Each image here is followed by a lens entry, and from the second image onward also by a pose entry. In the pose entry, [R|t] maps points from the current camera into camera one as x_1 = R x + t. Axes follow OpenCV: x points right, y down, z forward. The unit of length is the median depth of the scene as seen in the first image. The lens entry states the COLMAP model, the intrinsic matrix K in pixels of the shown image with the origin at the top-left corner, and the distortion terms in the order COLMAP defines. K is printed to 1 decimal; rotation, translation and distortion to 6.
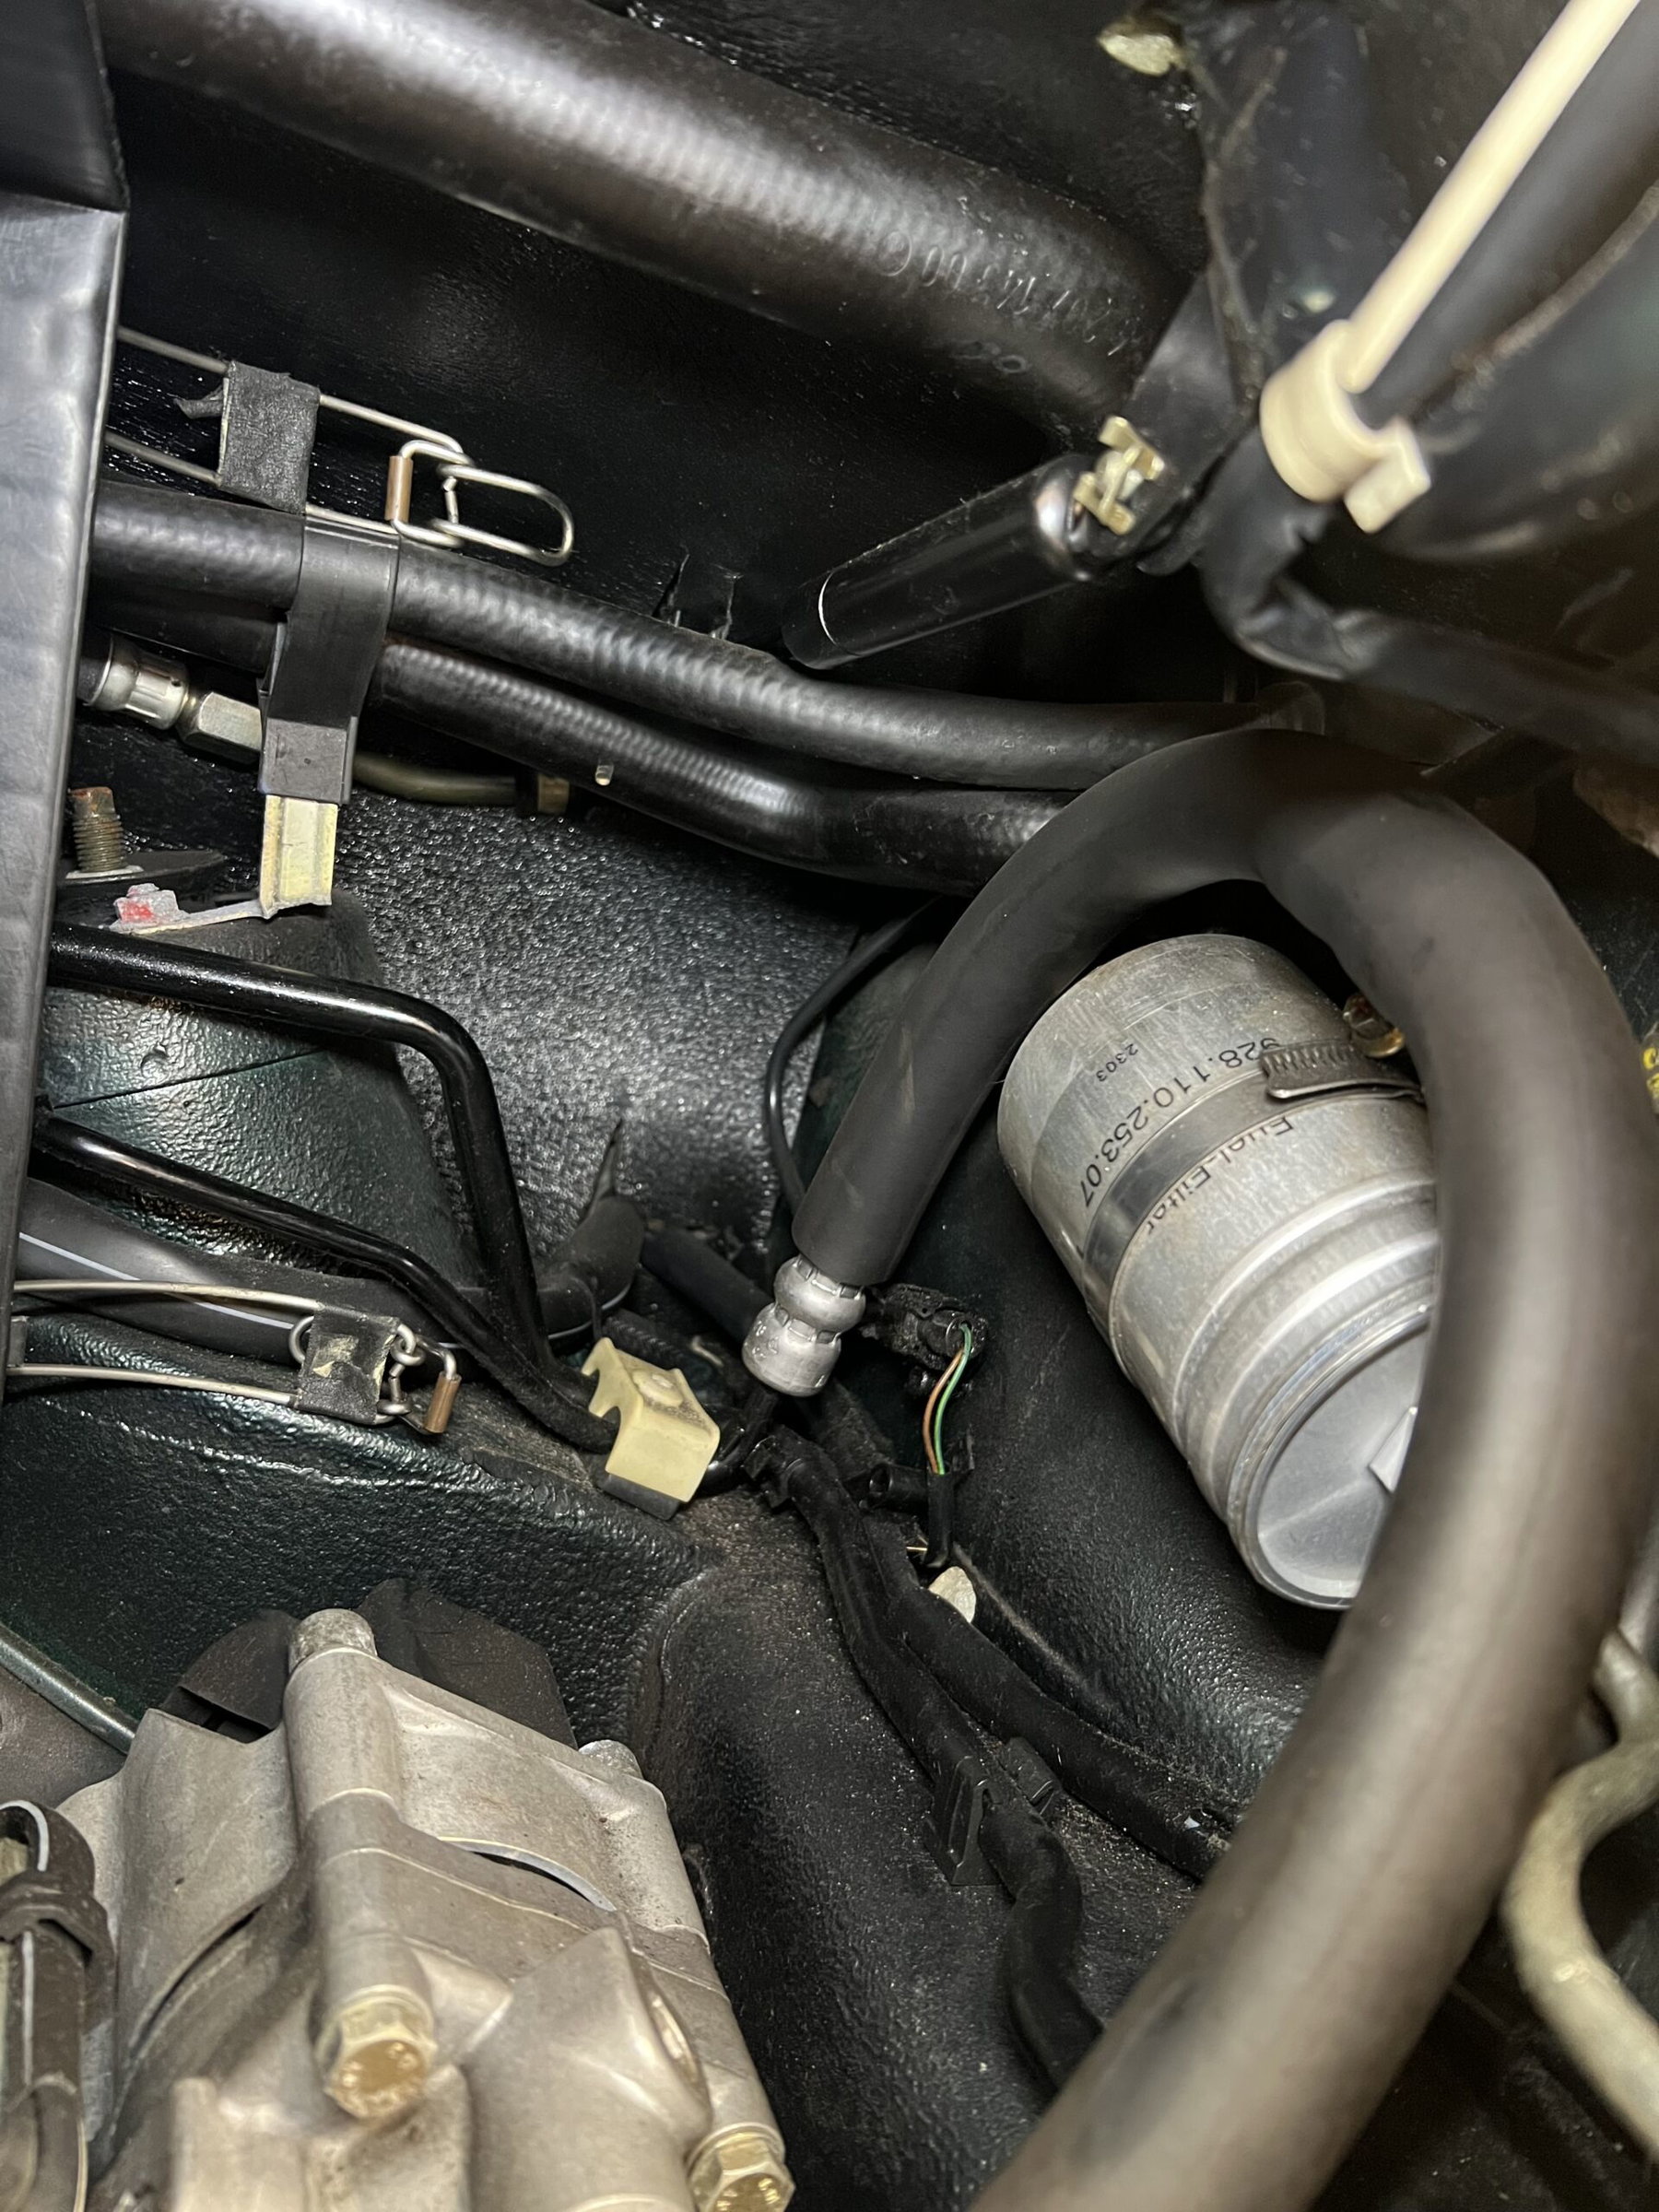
lens RADIAL K [[1640.2, 0, 829.5], [0, 1640.2, 1106.0], [0, 0, 1]] dist [0.040368, -0.005382]
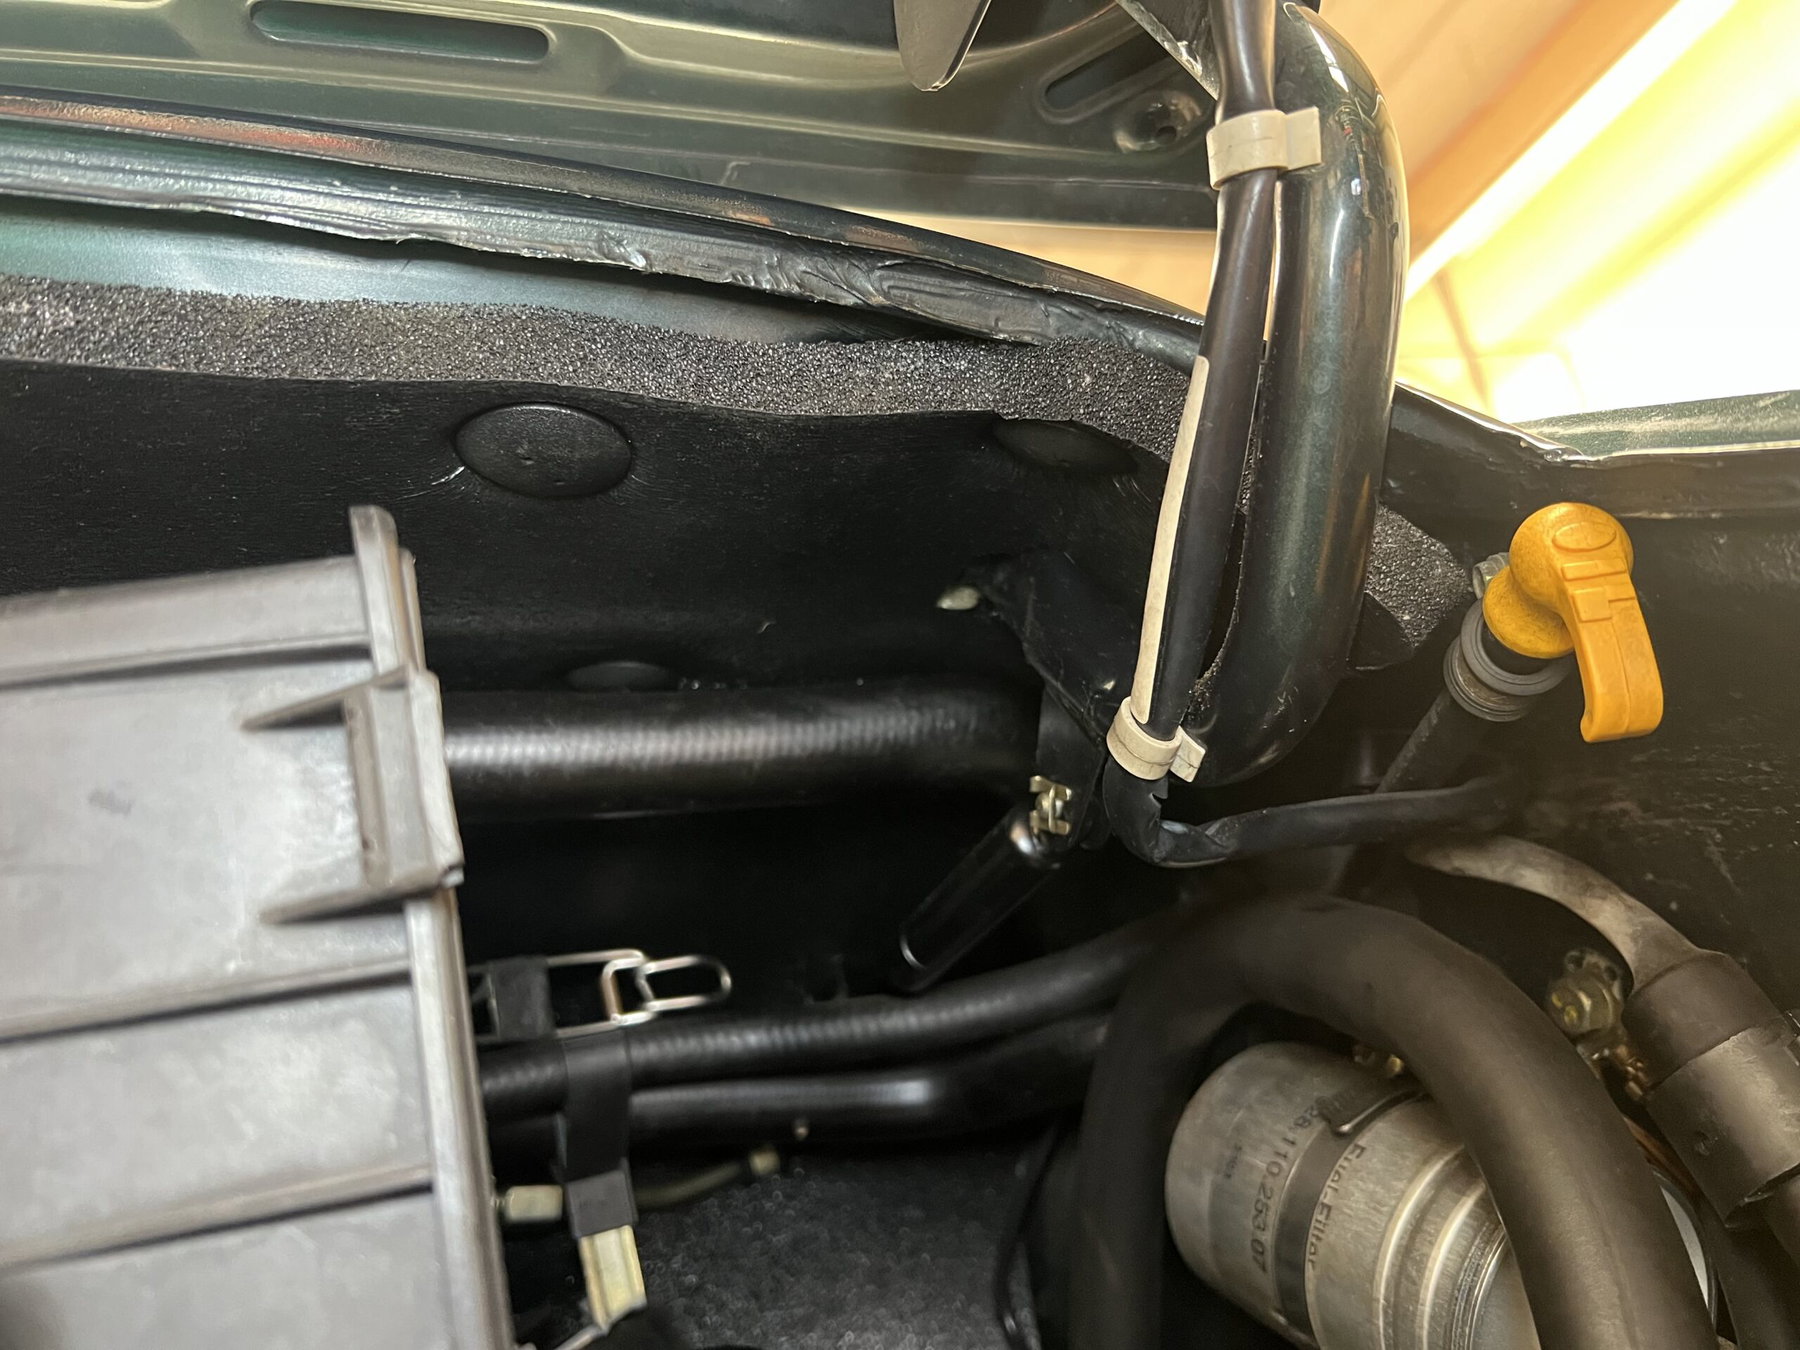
lens RADIAL K [[1334.7, 0, 900.0], [0, 1334.7, 675.0], [0, 0, 1]] dist [0.040368, -0.005382]
pose [[0.920785, -0.379347, 0.090835, -0.031772], [0.376377, 0.802875, -0.462313, 0.067621], [0.102448, 0.459879, 0.882052, -0.223652]]
